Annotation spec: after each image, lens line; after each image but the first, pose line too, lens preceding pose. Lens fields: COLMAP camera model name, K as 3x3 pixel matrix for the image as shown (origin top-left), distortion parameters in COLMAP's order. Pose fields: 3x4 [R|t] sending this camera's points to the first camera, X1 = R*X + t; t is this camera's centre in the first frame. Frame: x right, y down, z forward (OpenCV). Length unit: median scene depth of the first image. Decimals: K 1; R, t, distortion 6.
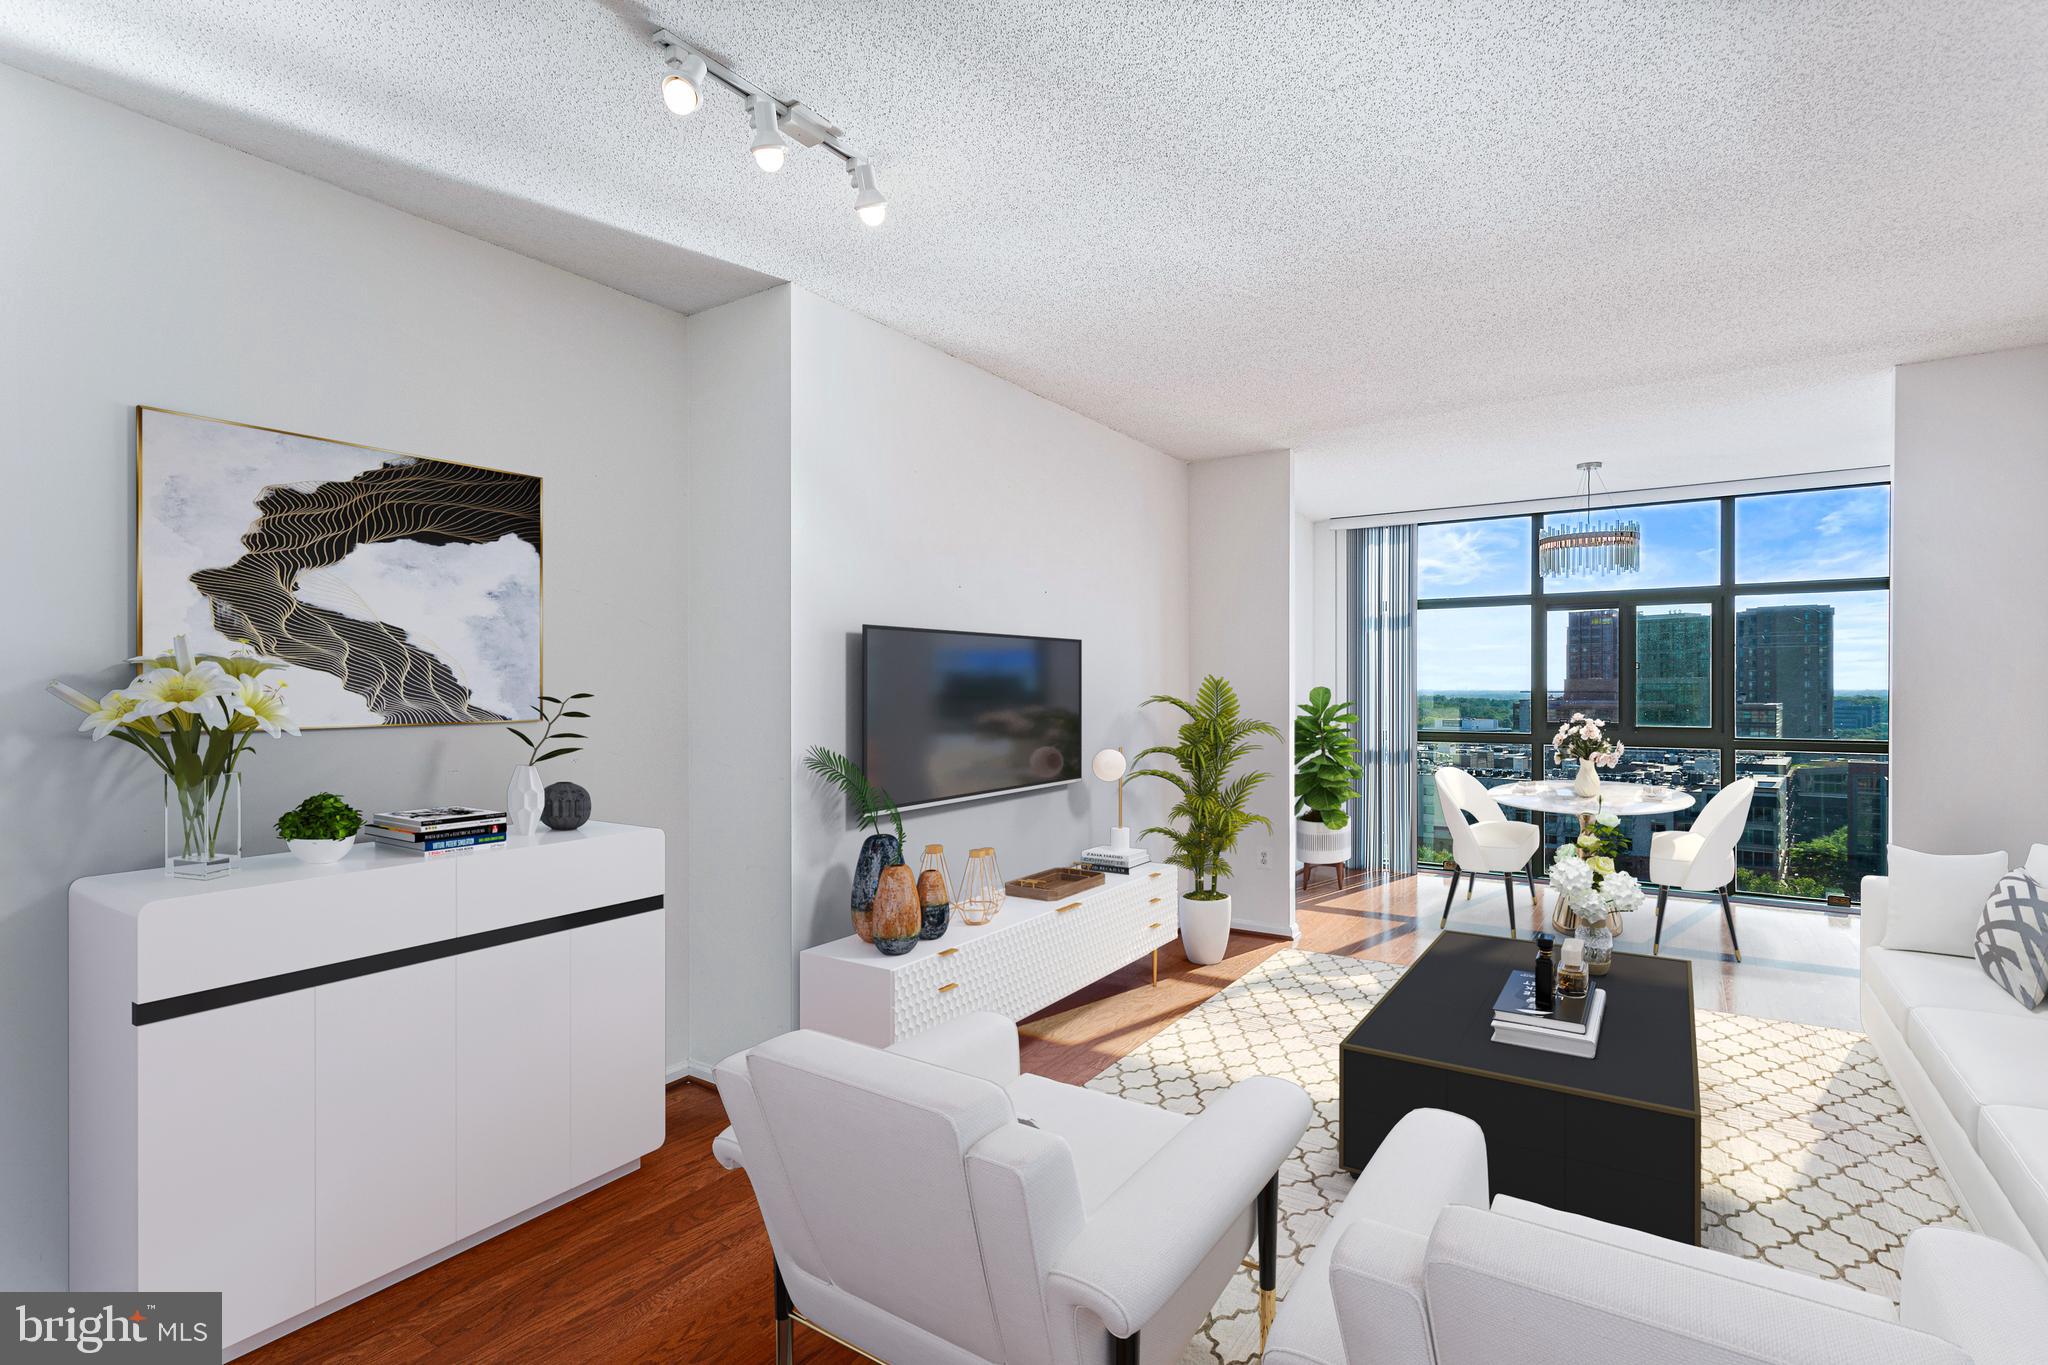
lens RADIAL K [[987.8, 0, 998.5], [0, 987.8, 687.0], [0, 0, 1]] dist [0.005483, 0.000282]
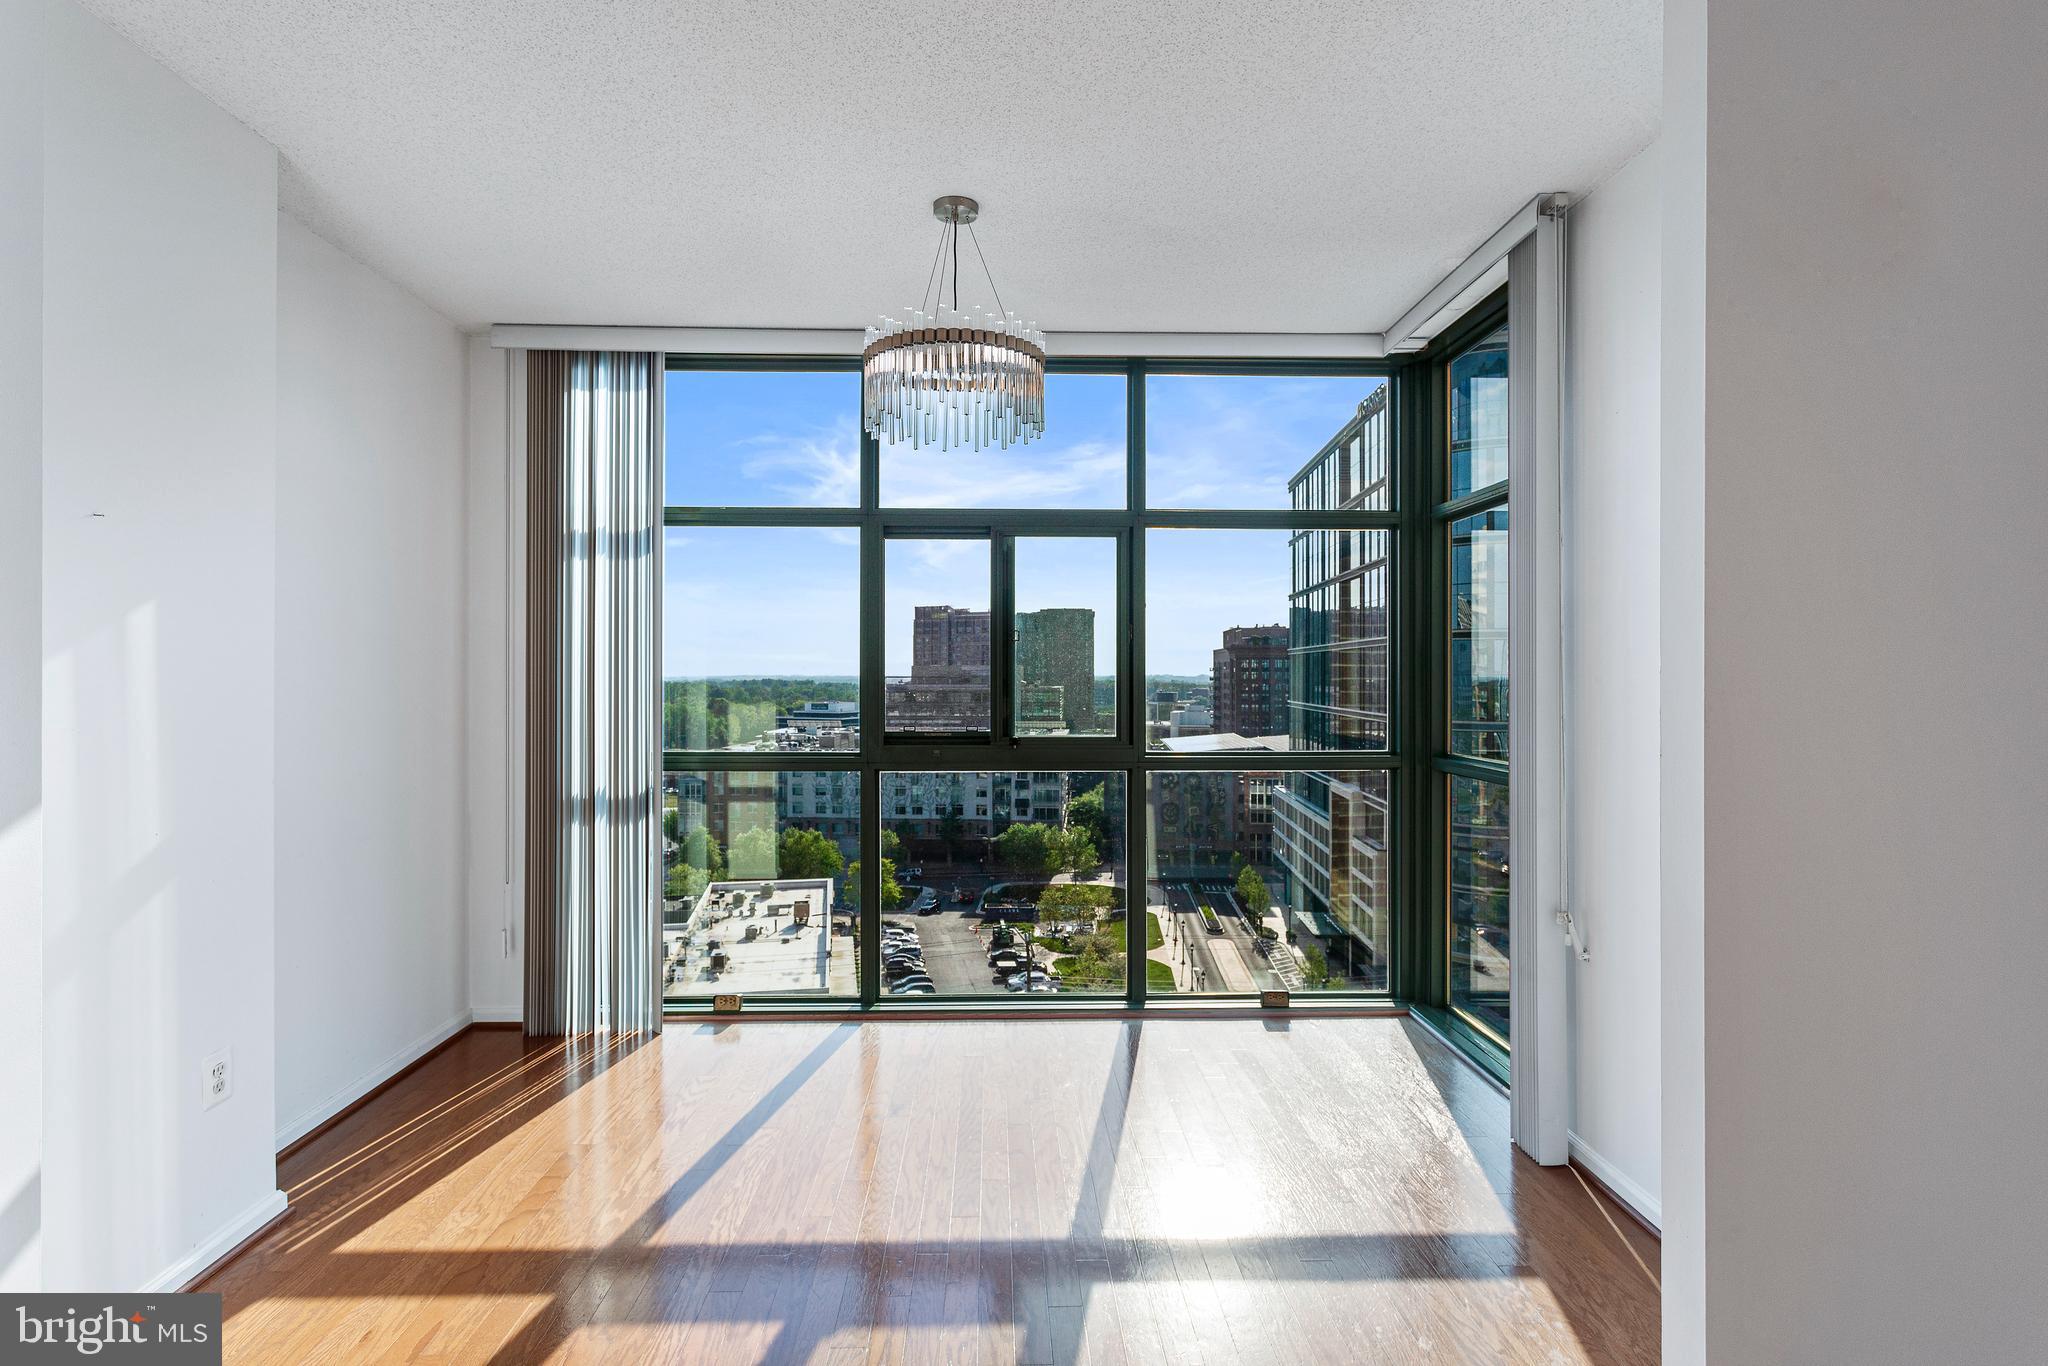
lens RADIAL K [[1015.7, 0, 1029.6], [0, 1015.7, 669.8], [0, 0, 1]] dist [-0.011742, -0.000004]
pose [[0.805005, 0.003780, 0.593256, 0.278922], [-0.002297, 0.999992, -0.003255, 0.001107], [-0.593264, 0.001258, 0.805007, 0.485932]]
